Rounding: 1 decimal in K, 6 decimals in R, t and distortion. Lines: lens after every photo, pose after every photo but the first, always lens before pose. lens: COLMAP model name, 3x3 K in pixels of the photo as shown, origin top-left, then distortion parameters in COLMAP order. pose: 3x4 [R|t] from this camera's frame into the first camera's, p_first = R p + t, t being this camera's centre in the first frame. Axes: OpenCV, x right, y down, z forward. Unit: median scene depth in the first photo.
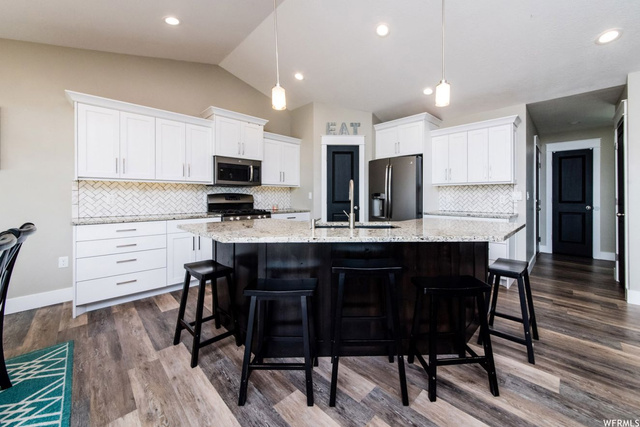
lens RADIAL K [[235.4, 0, 331.4], [0, 235.4, 202.4], [0, 0, 1]] dist [0.002224, 0.000963]
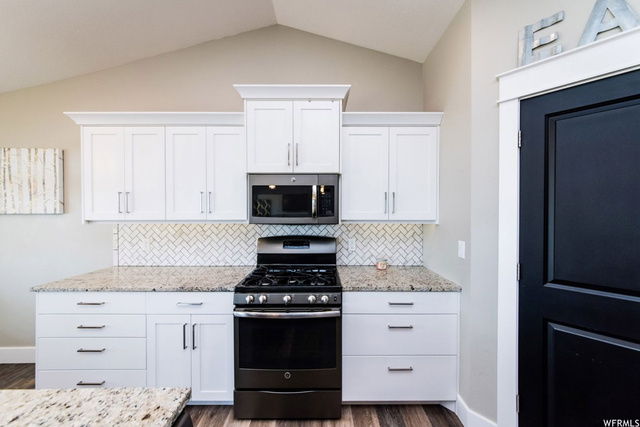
lens RADIAL K [[235.4, 0, 314.4], [0, 235.4, 215.4], [0, 0, 1]] dist [0.002224, 0.000963]
pose [[0.697518, 0.003139, -0.716560, 0.018508], [-0.018240, 0.999744, -0.013375, -0.081754], [0.716335, 0.022399, 0.697397, 0.633321]]
